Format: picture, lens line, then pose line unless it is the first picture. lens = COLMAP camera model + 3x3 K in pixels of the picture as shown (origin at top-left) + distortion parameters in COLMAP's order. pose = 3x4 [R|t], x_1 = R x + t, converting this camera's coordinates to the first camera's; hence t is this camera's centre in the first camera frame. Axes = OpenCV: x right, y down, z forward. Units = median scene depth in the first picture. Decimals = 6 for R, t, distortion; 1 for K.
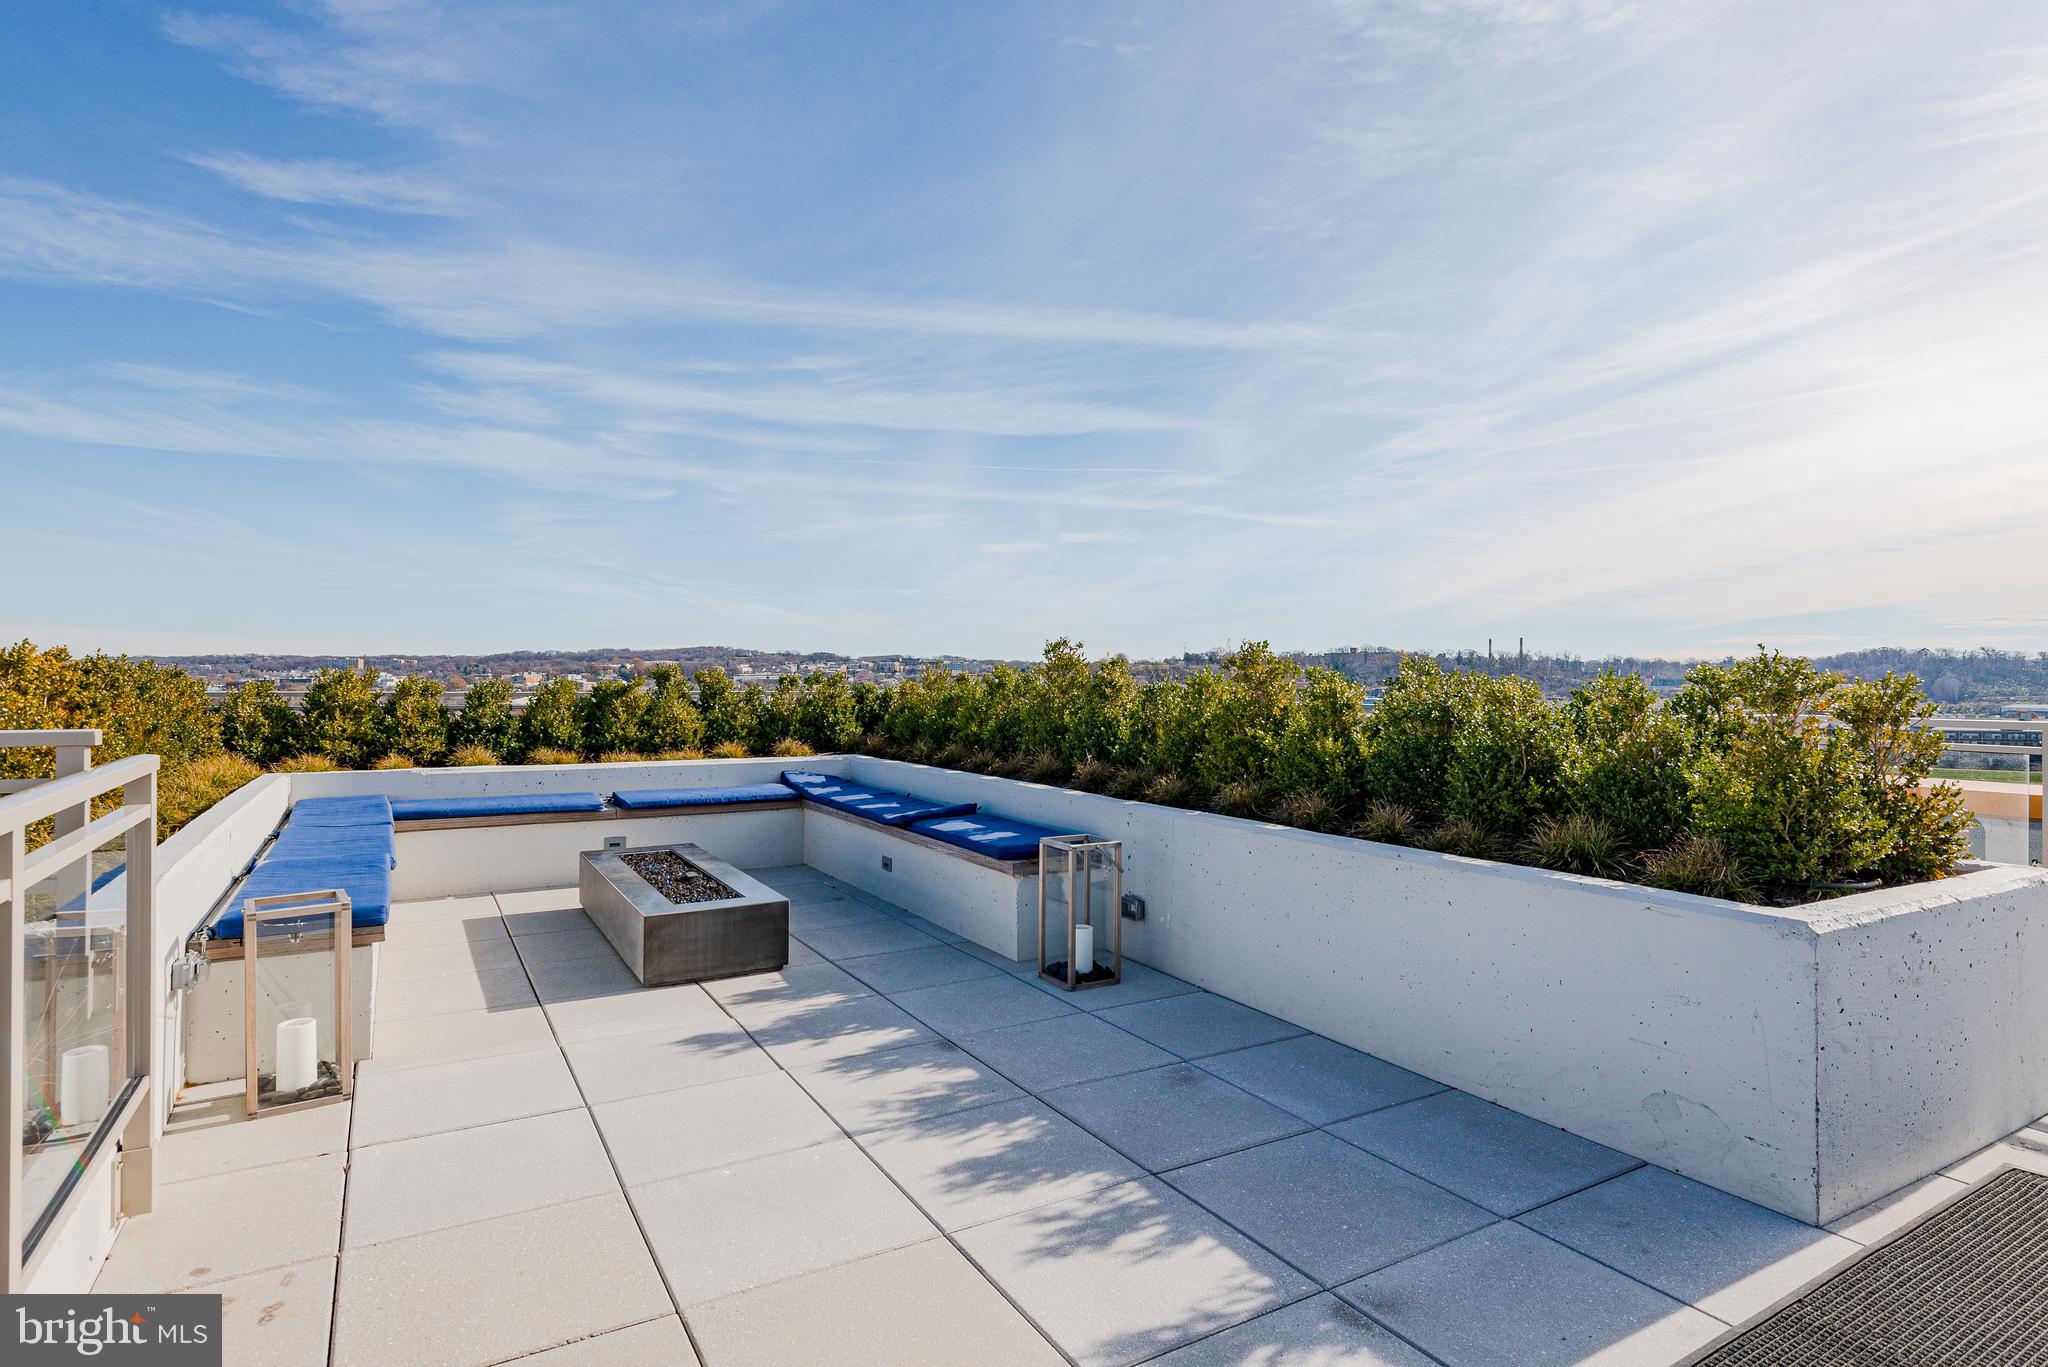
lens RADIAL K [[1058.5, 0, 1007.1], [0, 1058.5, 667.9], [0, 0, 1]] dist [-0.001439, -0.001585]
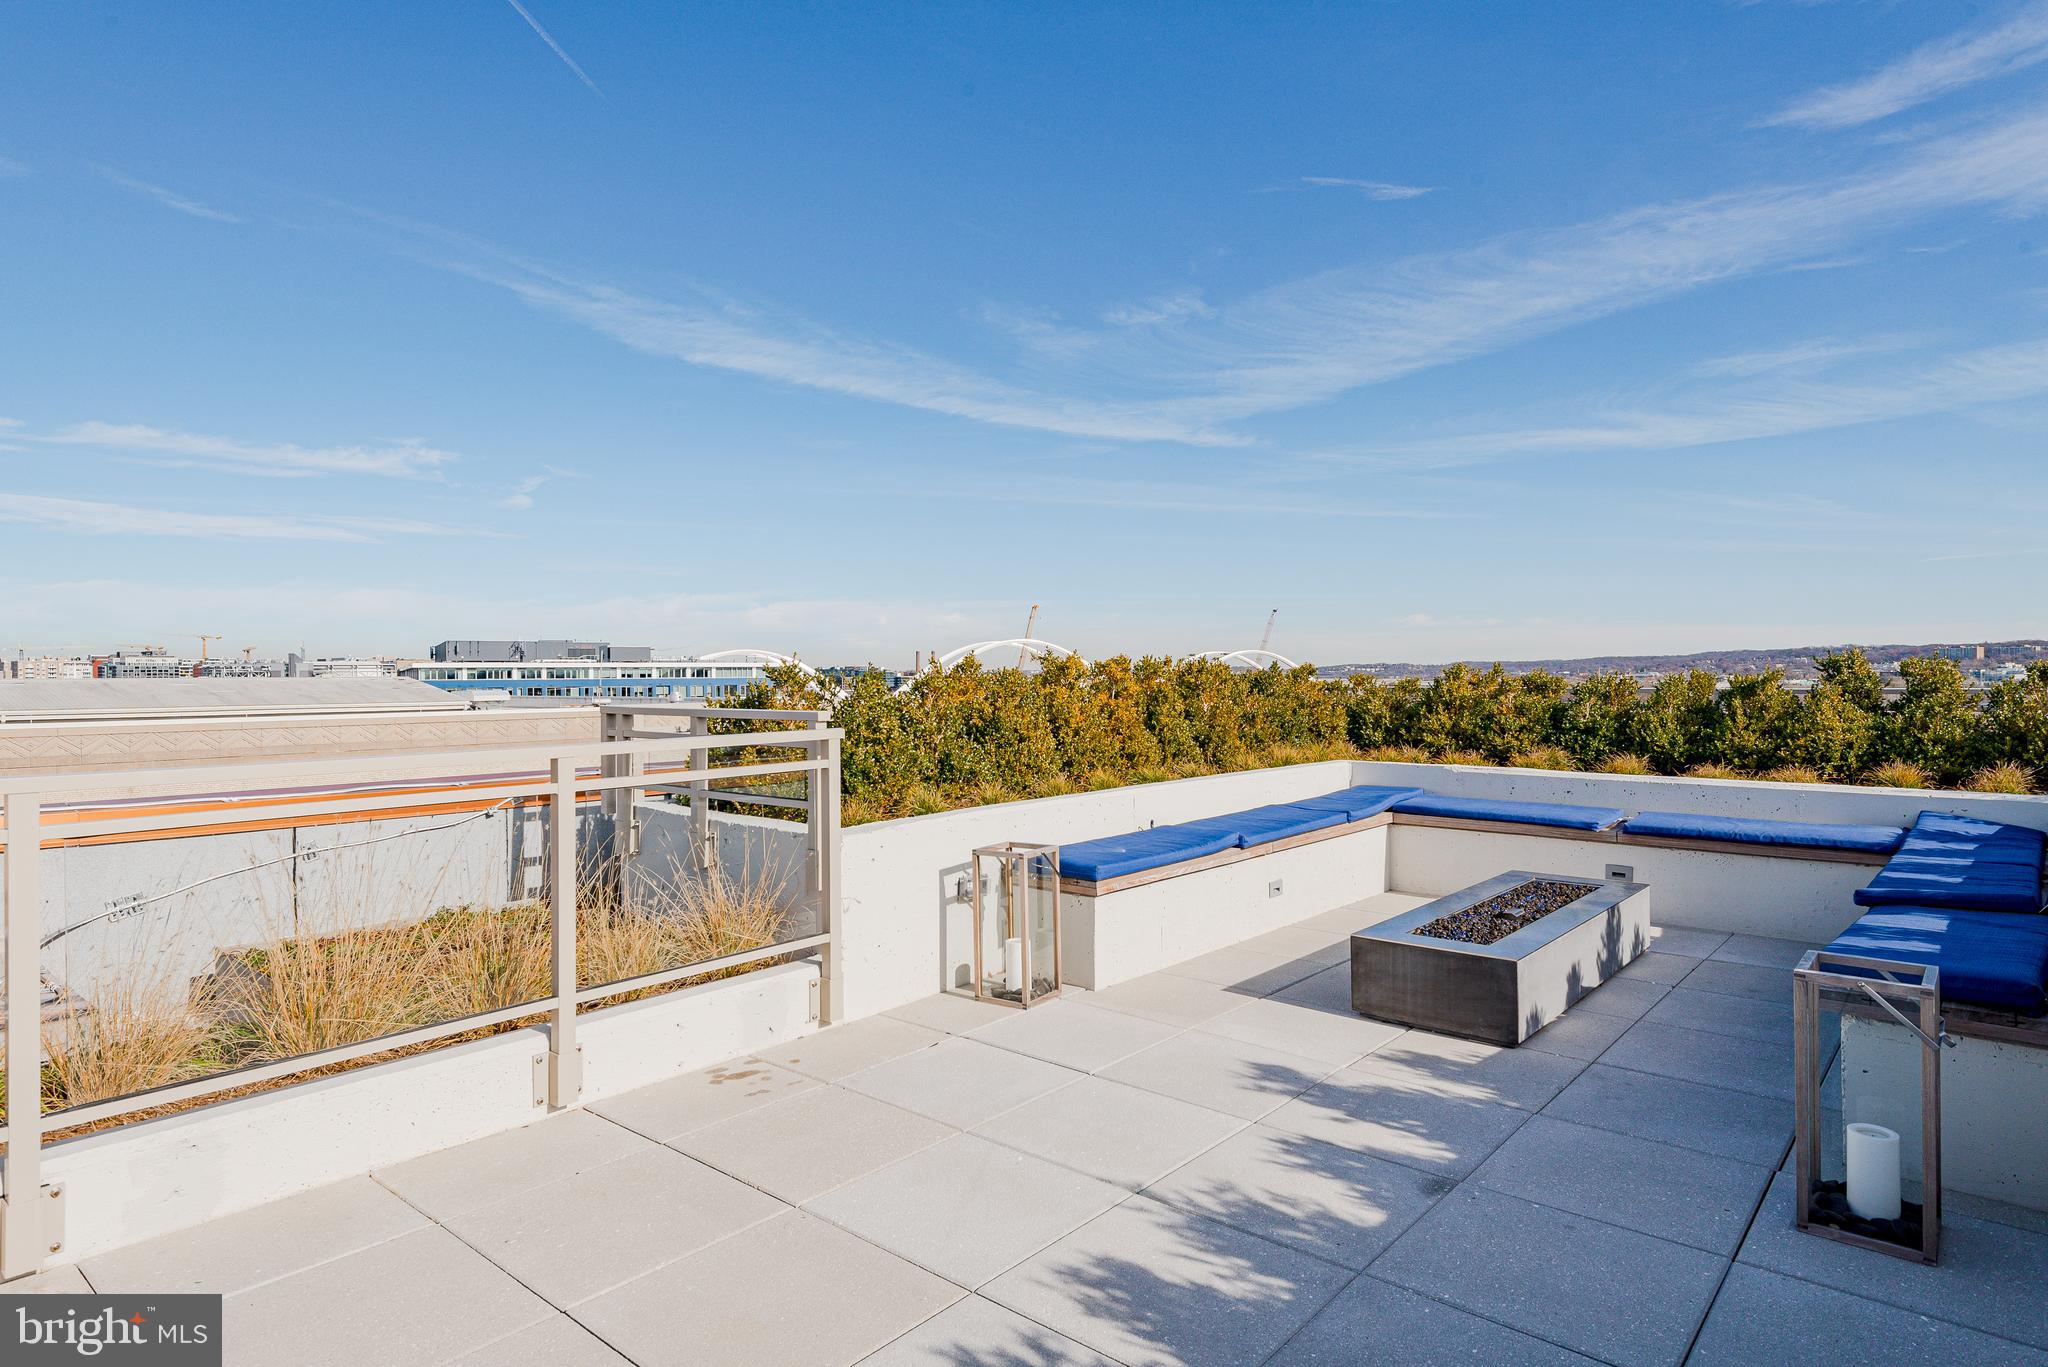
lens RADIAL K [[1156.9, 0, 1018.0], [0, 1156.9, 691.4], [0, 0, 1]] dist [0.035203, -0.005251]
pose [[0.317565, 0.007413, -0.948207, 0.580344], [0.017766, 0.999747, 0.013766, 0.008003], [0.948070, -0.021217, 0.317353, 0.477079]]
